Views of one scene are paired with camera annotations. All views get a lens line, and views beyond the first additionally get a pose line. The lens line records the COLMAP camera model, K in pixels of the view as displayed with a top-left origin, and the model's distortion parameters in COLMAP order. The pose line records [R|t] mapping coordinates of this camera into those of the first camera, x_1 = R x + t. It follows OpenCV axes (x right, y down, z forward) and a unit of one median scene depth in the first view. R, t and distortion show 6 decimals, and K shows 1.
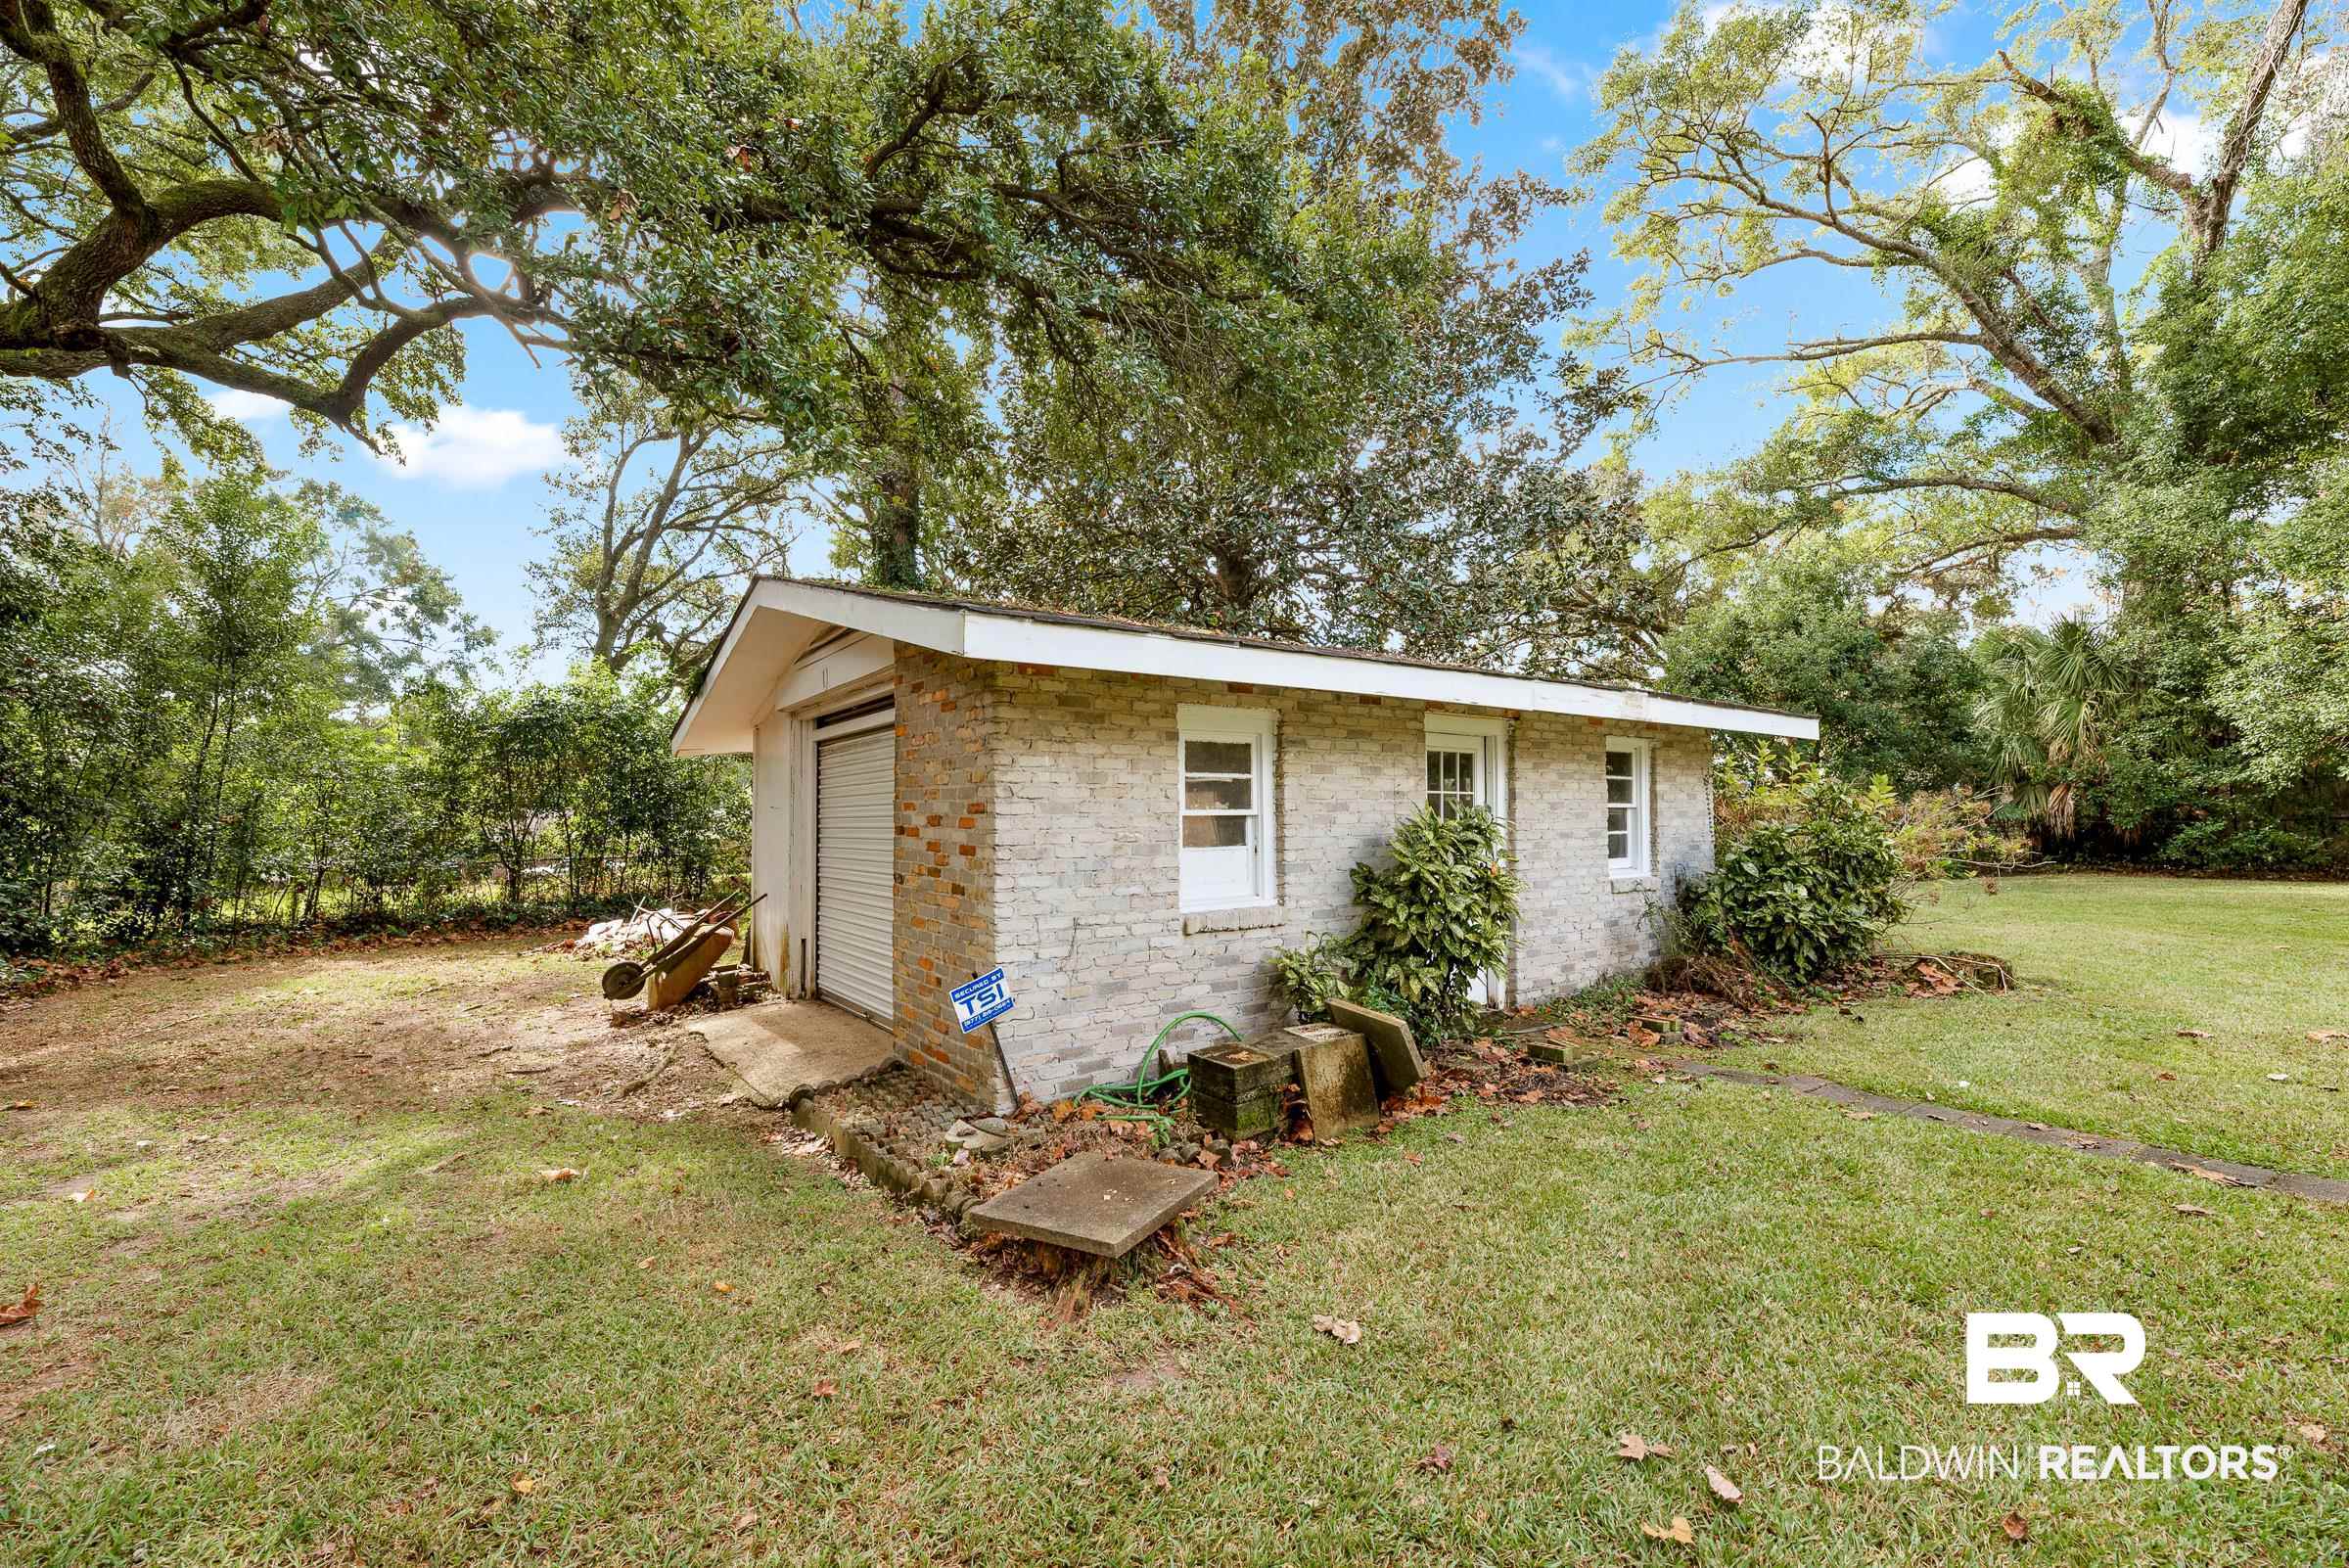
lens RADIAL K [[951.2, 0, 1168.0], [0, 951.2, 792.0], [0, 0, 1]] dist [-0.000424, 0.000283]
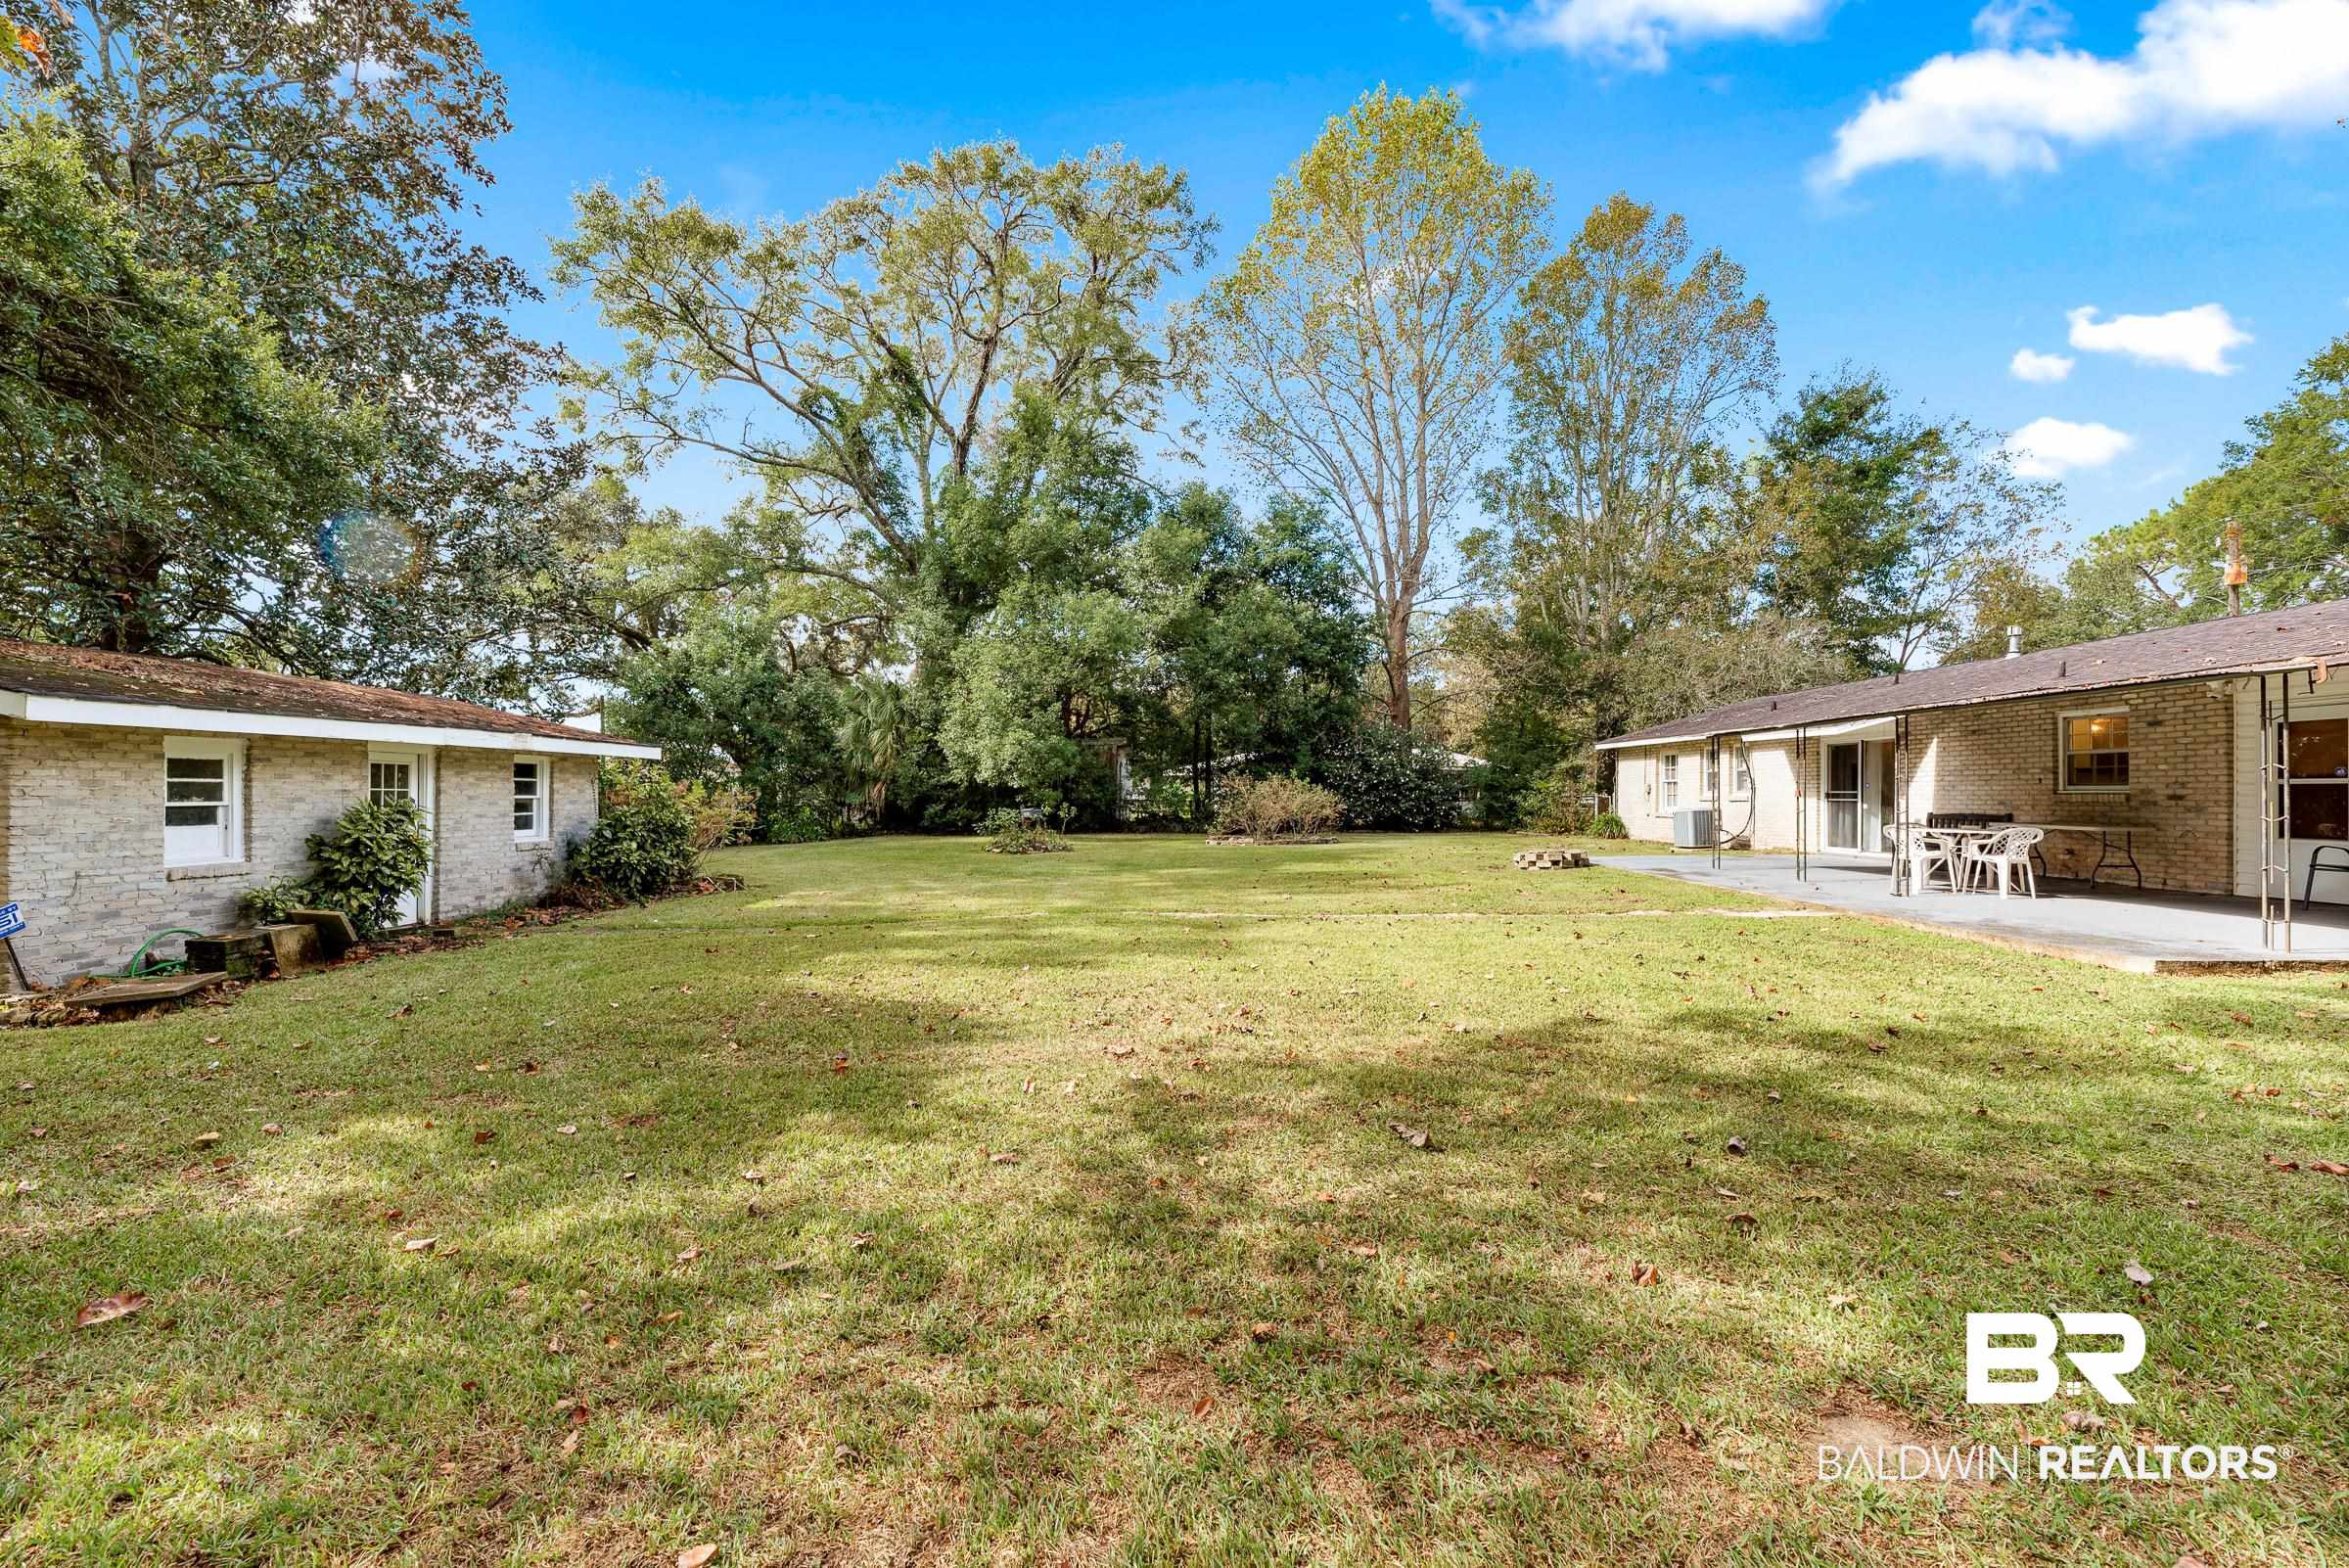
lens RADIAL K [[951.2, 0, 1168.0], [0, 951.2, 792.0], [0, 0, 1]] dist [-0.000424, 0.000283]
pose [[0.594810, 0.008414, 0.803822, -0.230025], [-0.025304, 0.999646, 0.008261, -0.046664], [-0.803468, -0.025254, 0.594813, -1.105870]]
